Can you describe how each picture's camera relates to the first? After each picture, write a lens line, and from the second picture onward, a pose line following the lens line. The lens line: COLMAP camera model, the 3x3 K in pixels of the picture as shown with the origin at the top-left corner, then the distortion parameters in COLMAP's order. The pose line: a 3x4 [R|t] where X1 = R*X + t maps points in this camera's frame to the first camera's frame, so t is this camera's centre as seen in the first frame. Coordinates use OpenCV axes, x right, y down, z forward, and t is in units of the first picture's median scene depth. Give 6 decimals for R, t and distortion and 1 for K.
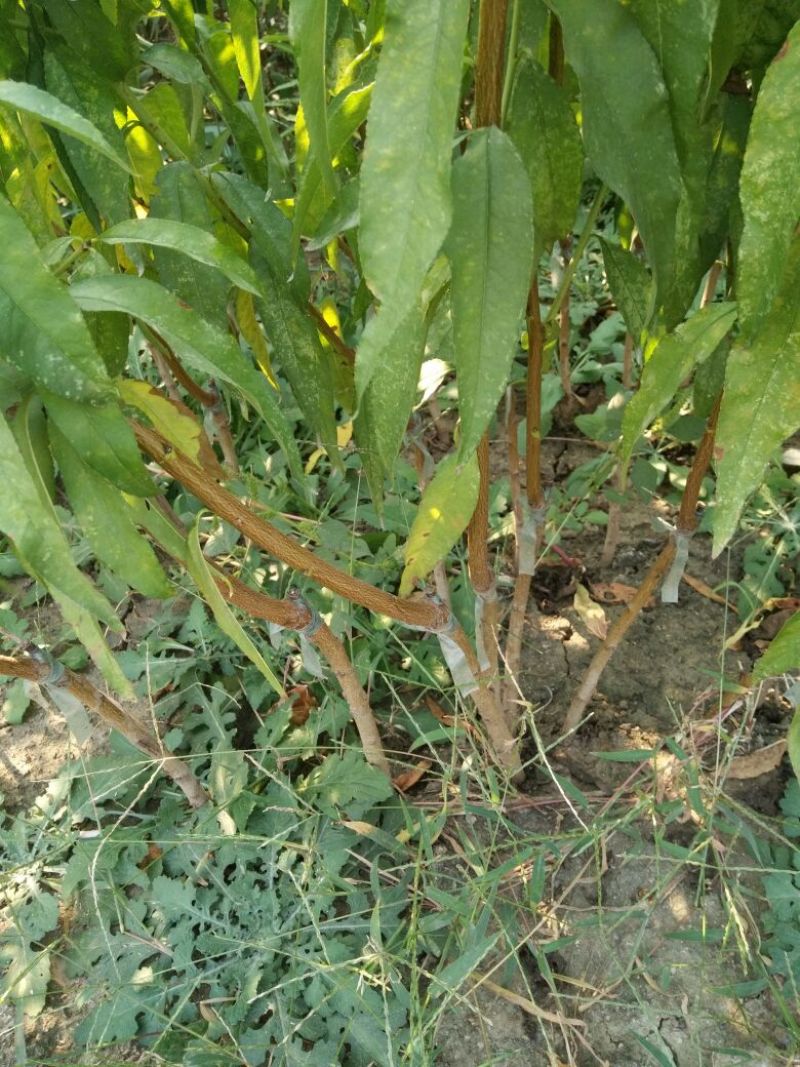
lens RADIAL K [[801.2, 0, 400.0], [0, 801.2, 533.5], [0, 0, 1]] dist [0.062239, -0.099632]
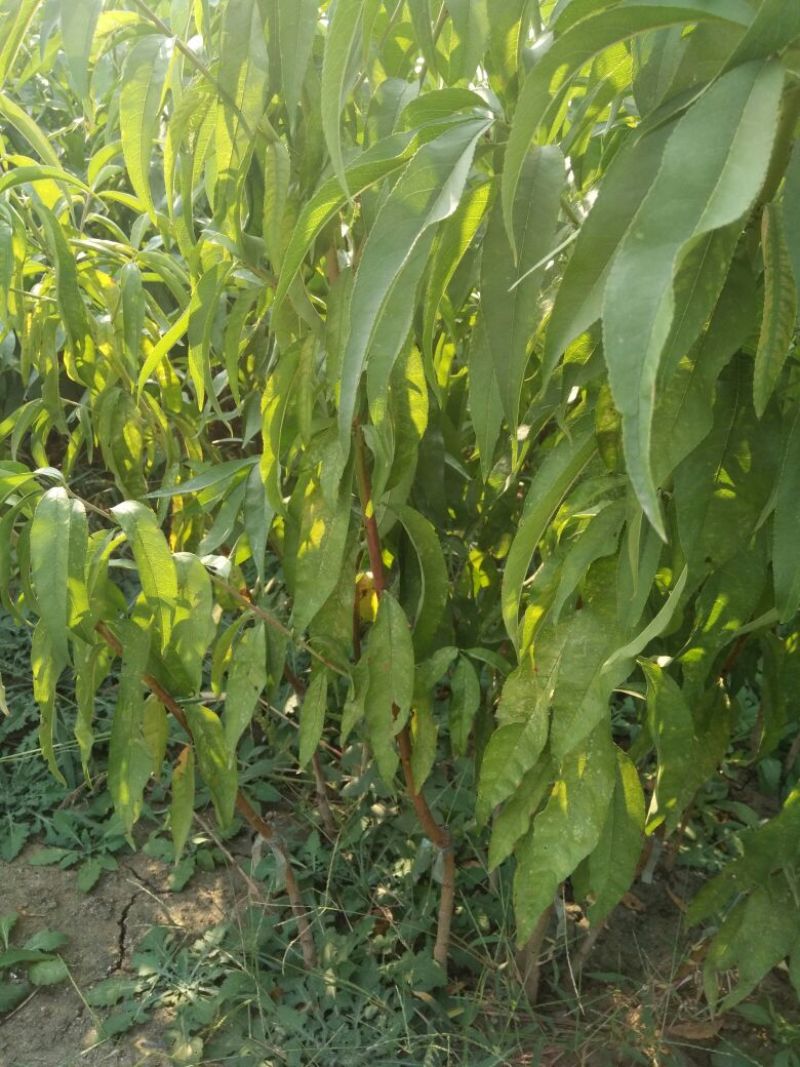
lens RADIAL K [[801.2, 0, 400.0], [0, 801.2, 533.5], [0, 0, 1]] dist [0.062239, -0.099632]
pose [[0.977450, 0.190441, -0.091231, -0.097644], [-0.210688, 0.908550, -0.360759, 0.107713], [0.014185, 0.371845, 0.928186, -0.589586]]
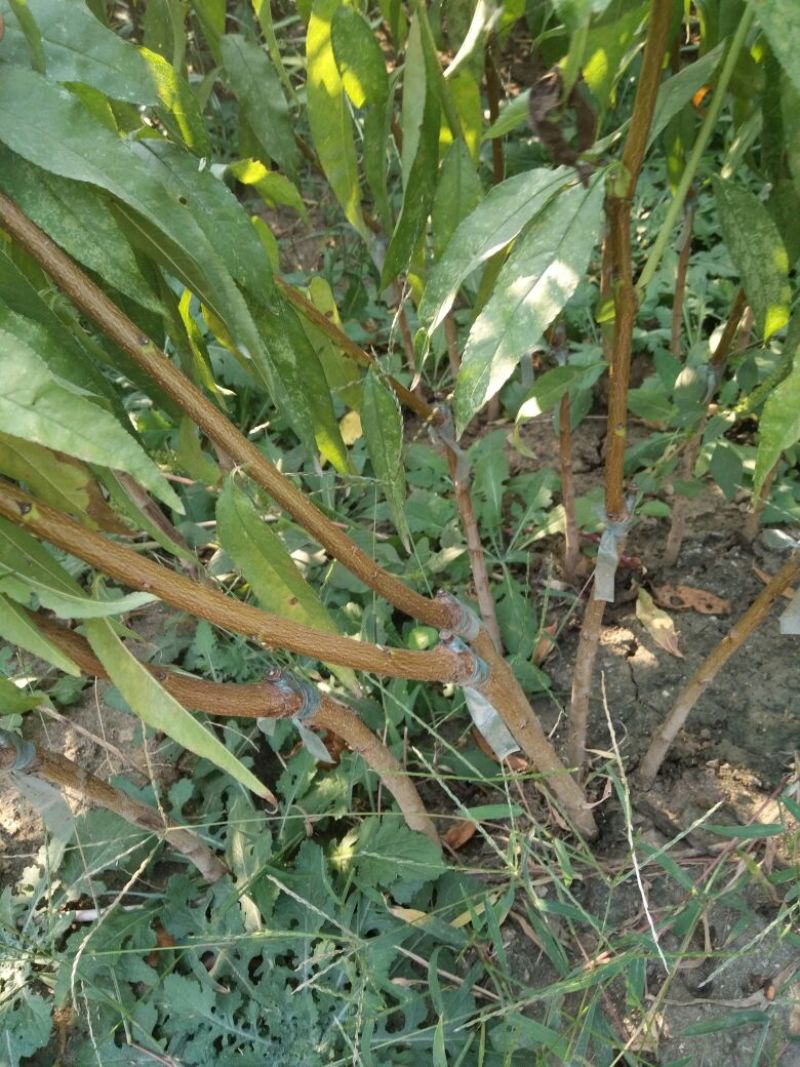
lens RADIAL K [[798.4, 0, 407.2], [0, 798.4, 544.0], [0, 0, 1]] dist [0.040472, -0.054944]
pose [[0.999516, -0.031121, -0.000384, -0.034556], [0.031103, 0.998351, 0.048249, -0.042300], [-0.001118, -0.048237, 0.998835, 0.165141]]
